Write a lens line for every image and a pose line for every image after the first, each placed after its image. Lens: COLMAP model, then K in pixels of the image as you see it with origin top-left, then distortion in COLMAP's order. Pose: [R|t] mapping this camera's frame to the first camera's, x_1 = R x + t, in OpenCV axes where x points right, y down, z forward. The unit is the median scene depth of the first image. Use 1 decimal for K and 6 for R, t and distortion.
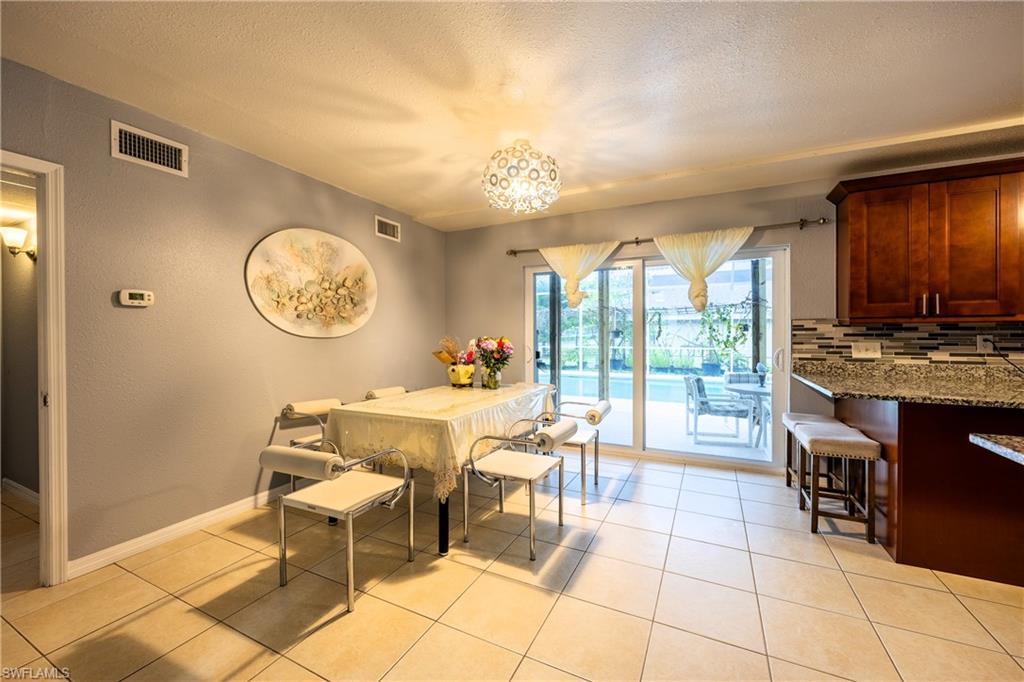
lens RADIAL K [[397.7, 0, 506.8], [0, 397.7, 334.7], [0, 0, 1]] dist [-0.003005, 0.001270]
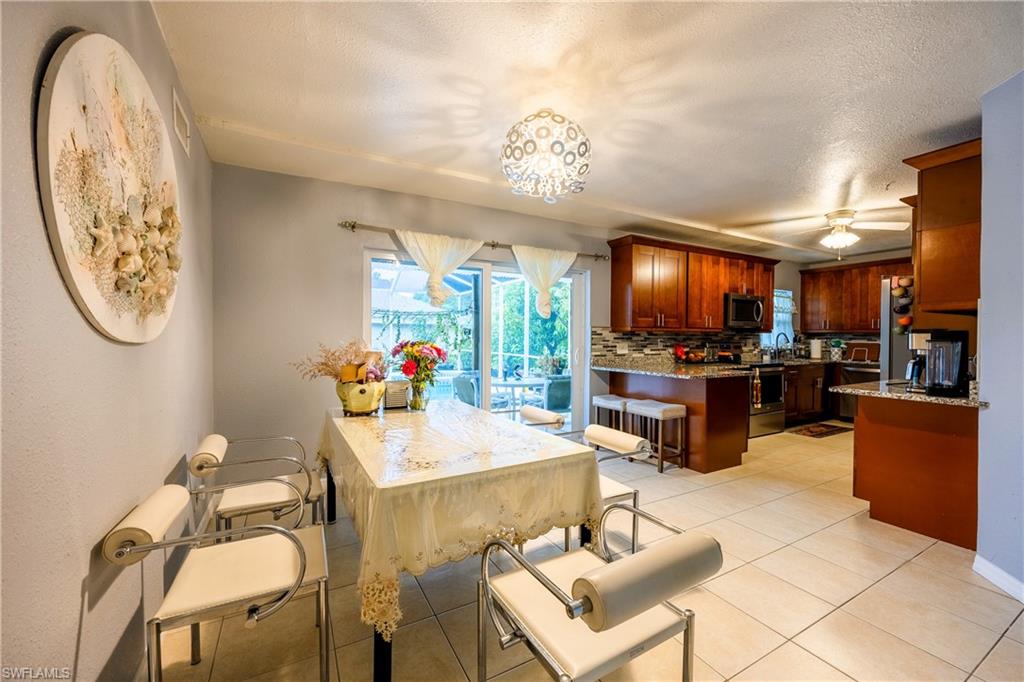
lens RADIAL K [[397.7, 0, 494.0], [0, 397.7, 341.6], [0, 0, 1]] dist [-0.003005, 0.001270]
pose [[0.587687, -0.005719, 0.809068, -0.610692], [-0.002867, 0.999954, 0.009151, 0.000498], [-0.809083, -0.007697, 0.587643, 0.496902]]
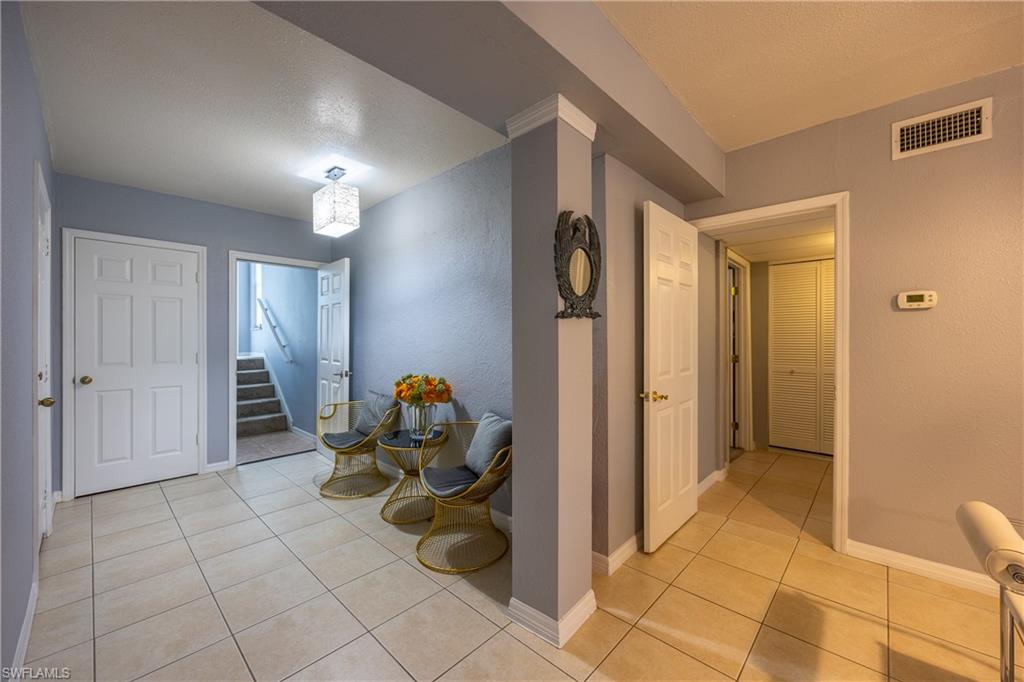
lens RADIAL K [[406.0, 0, 496.7], [0, 406.0, 342.9], [0, 0, 1]] dist [-0.002497, -0.000061]
pose [[-0.307106, 0.011848, -0.951602, 0.201086], [-0.002704, 0.999908, 0.013322, -0.001408], [0.951671, 0.006664, -0.307046, 0.261903]]
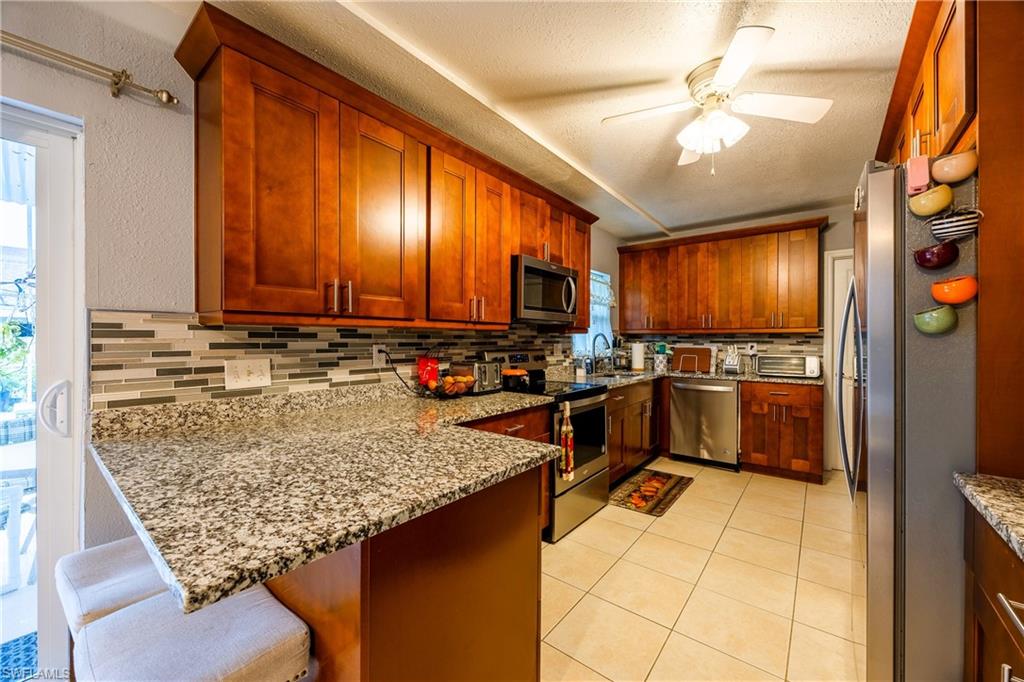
lens RADIAL K [[397.7, 0, 502.6], [0, 397.7, 341.3], [0, 0, 1]] dist [-0.003005, 0.001270]
pose [[0.214225, -0.001865, 0.976782, 0.437083], [0.001223, 0.999998, 0.001641, -0.006241], [-0.976784, 0.000843, 0.214227, 0.531147]]
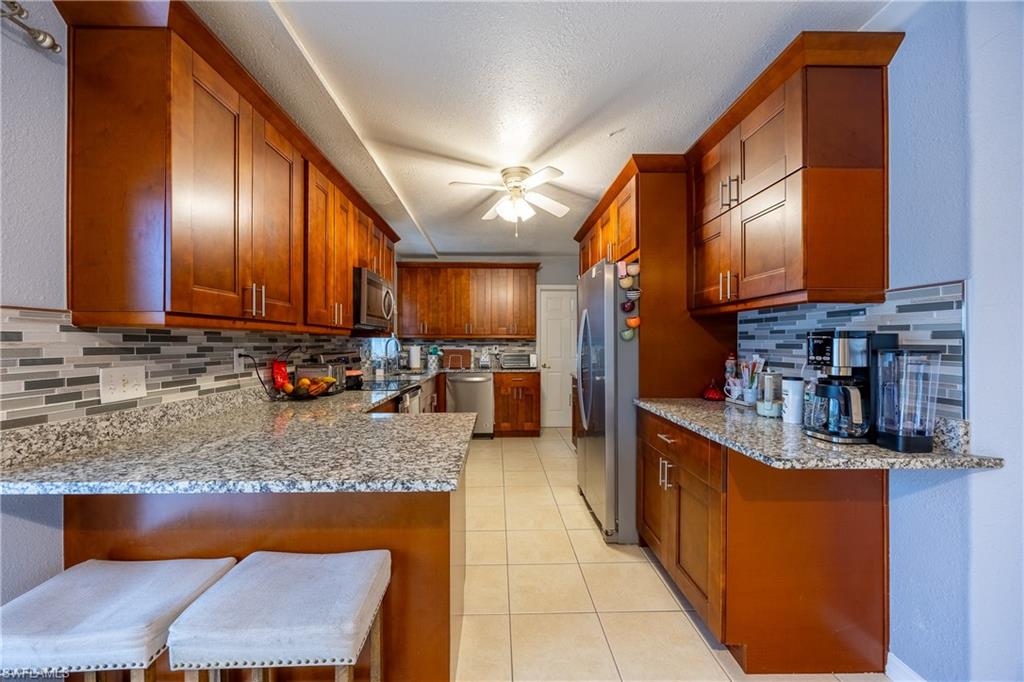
lens RADIAL K [[398.0, 0, 509.2], [0, 398.0, 343.2], [0, 0, 1]] dist [-0.001101, -0.000696]
pose [[-0.475085, 0.001268, 0.879939, 0.273663], [0.003372, 0.999994, 0.000380, -0.007100], [-0.879933, 0.003148, -0.475087, 0.812557]]
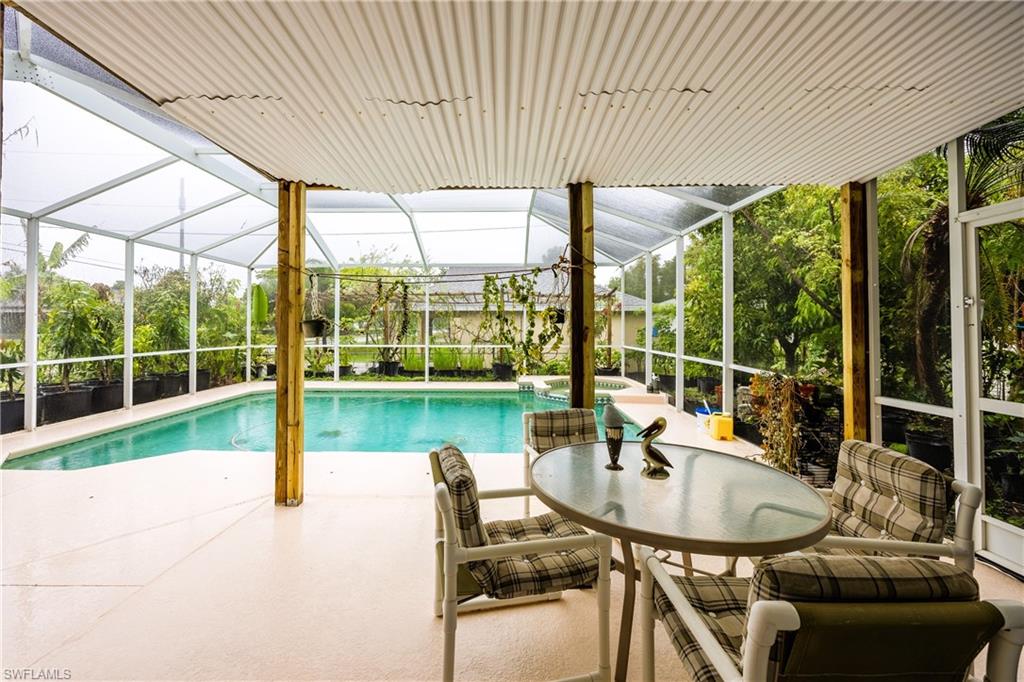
lens RADIAL K [[397.7, 0, 492.2], [0, 397.7, 320.5], [0, 0, 1]] dist [-0.003005, 0.001270]
pose [[0.901493, 0.010329, 0.432670, 0.593303], [-0.001579, 0.999787, -0.020579, -0.002776], [-0.432790, 0.017869, 0.901318, 1.137830]]
